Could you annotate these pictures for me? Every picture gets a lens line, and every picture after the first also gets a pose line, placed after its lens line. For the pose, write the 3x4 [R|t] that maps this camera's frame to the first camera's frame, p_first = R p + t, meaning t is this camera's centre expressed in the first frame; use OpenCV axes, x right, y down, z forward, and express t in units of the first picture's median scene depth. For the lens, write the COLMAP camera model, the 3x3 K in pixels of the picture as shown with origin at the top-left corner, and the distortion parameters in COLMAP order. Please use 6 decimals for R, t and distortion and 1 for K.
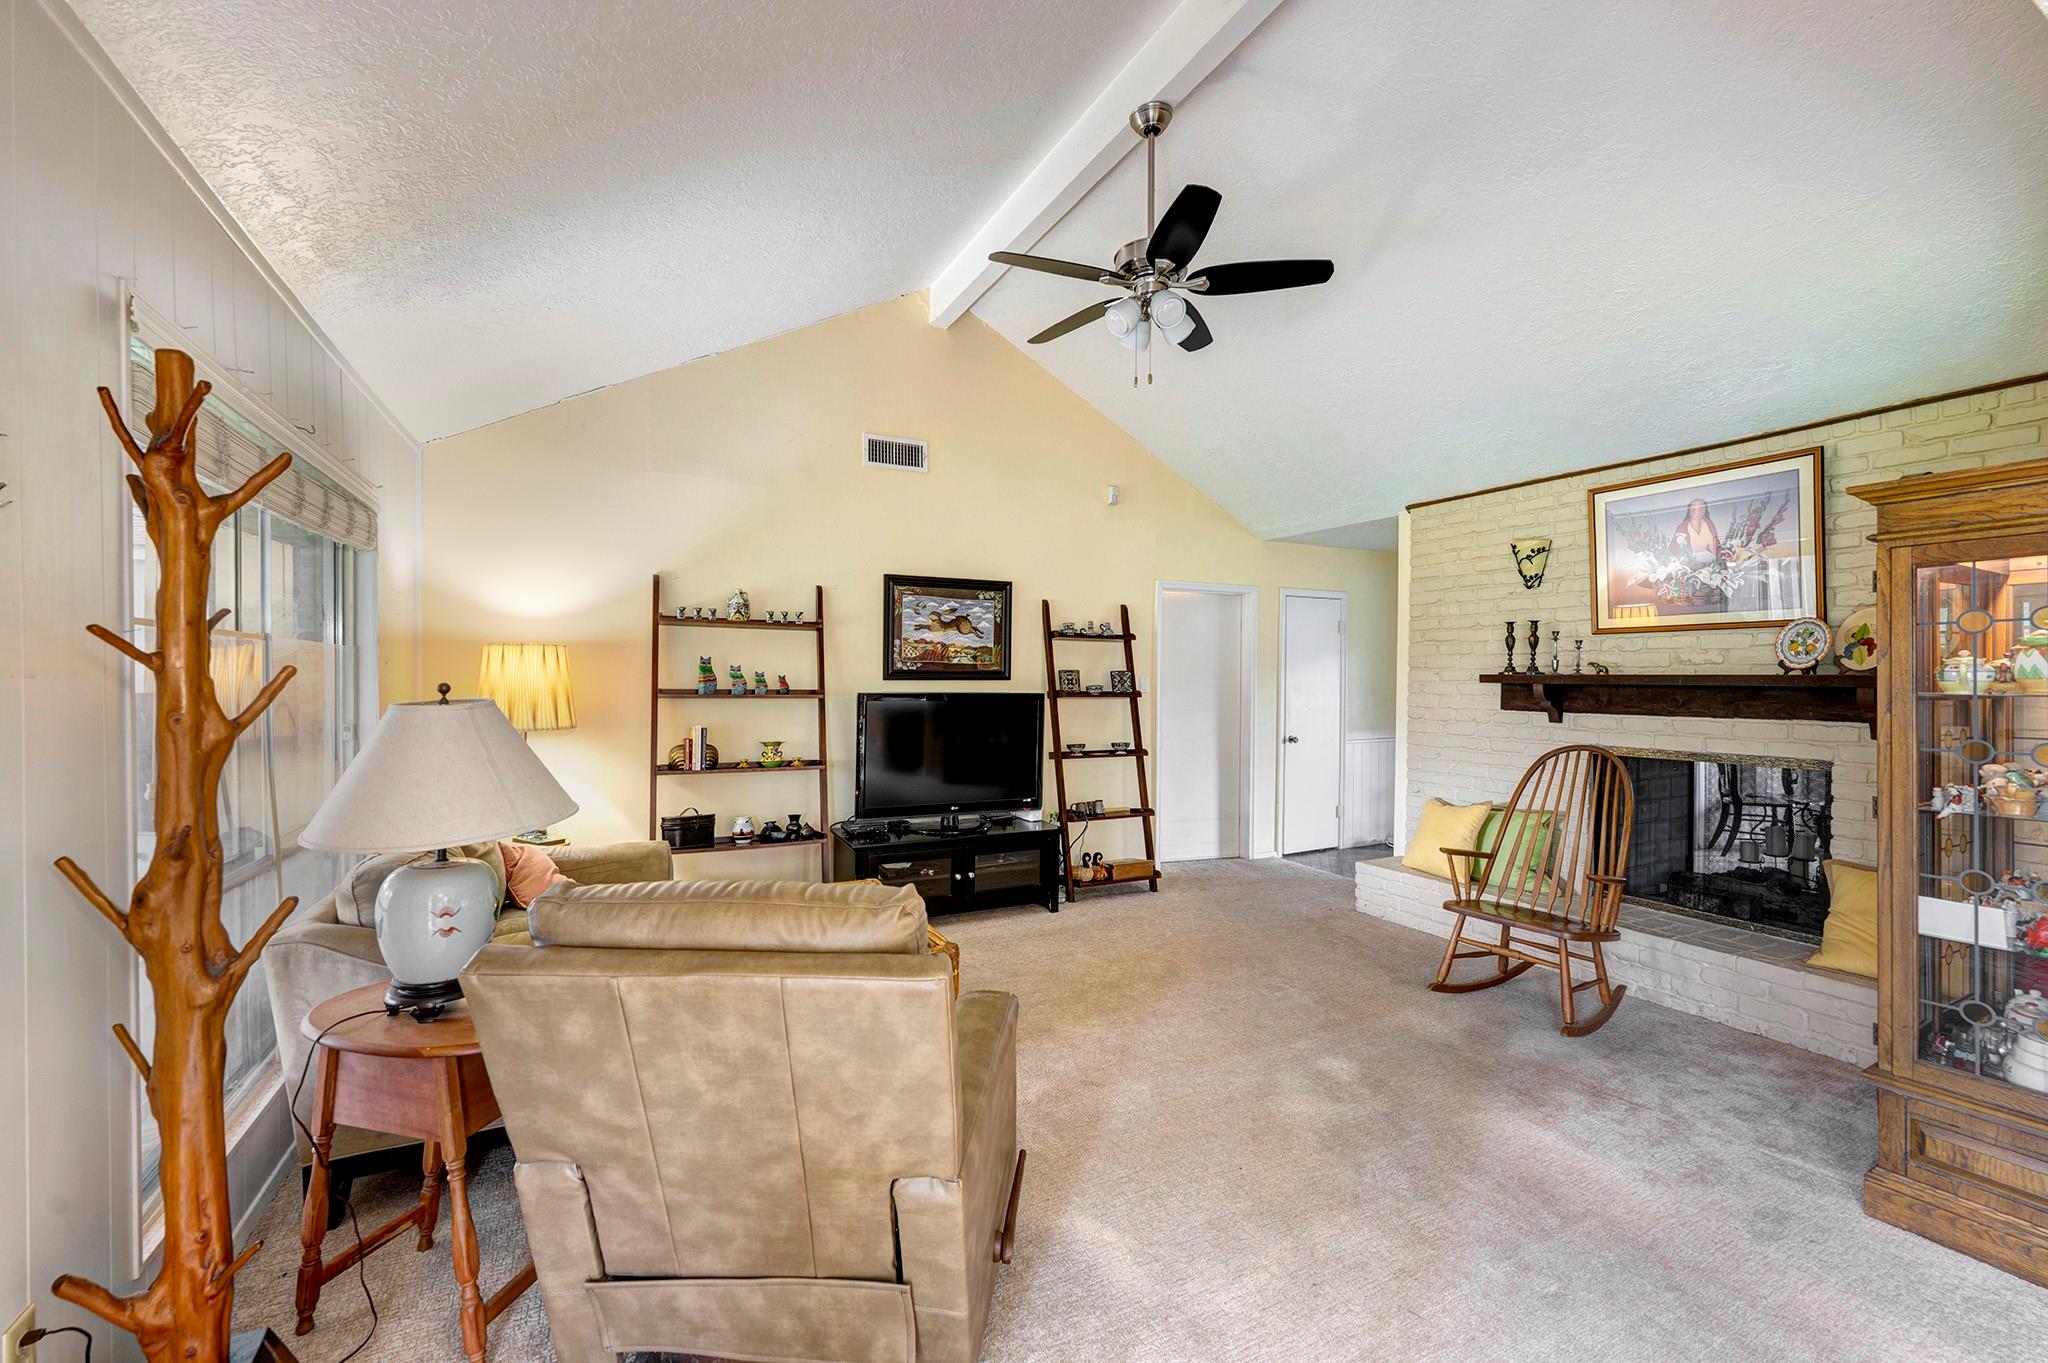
lens RADIAL K [[820.4, 0, 1020.1], [0, 820.4, 680.1], [0, 0, 1]] dist [0.002293, 0.000032]
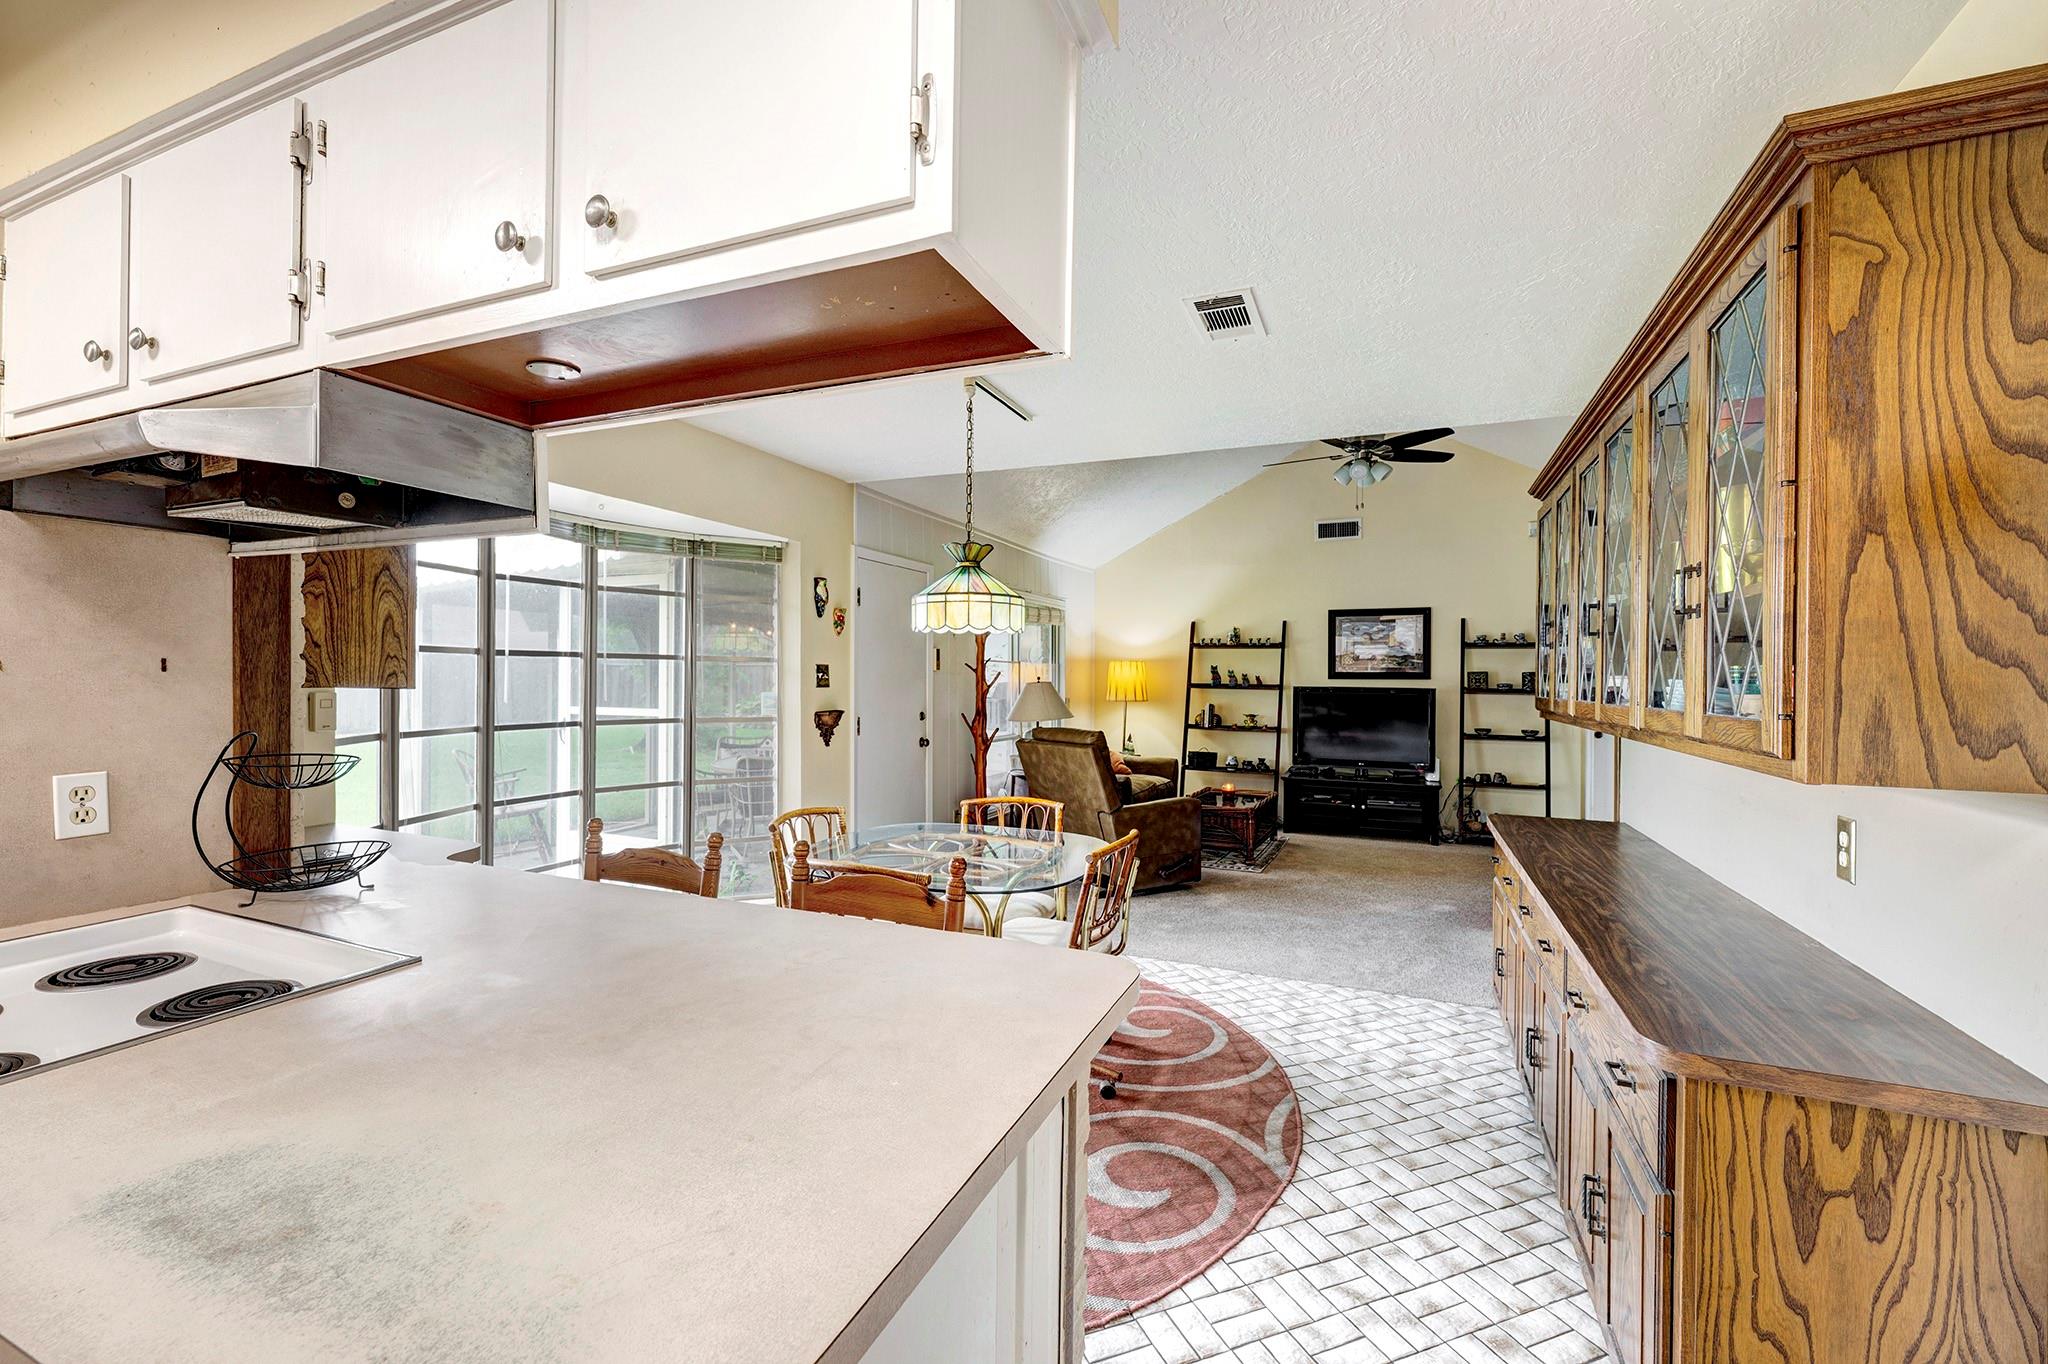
lens RADIAL K [[850.3, 0, 1021.0], [0, 850.3, 683.2], [0, 0, 1]] dist [-0.004481, 0.000798]
pose [[0.637106, 0.004738, -0.770762, 0.752978], [-0.006466, 0.999979, 0.000803, 0.011161], [0.770749, 0.004472, 0.637123, -0.495699]]
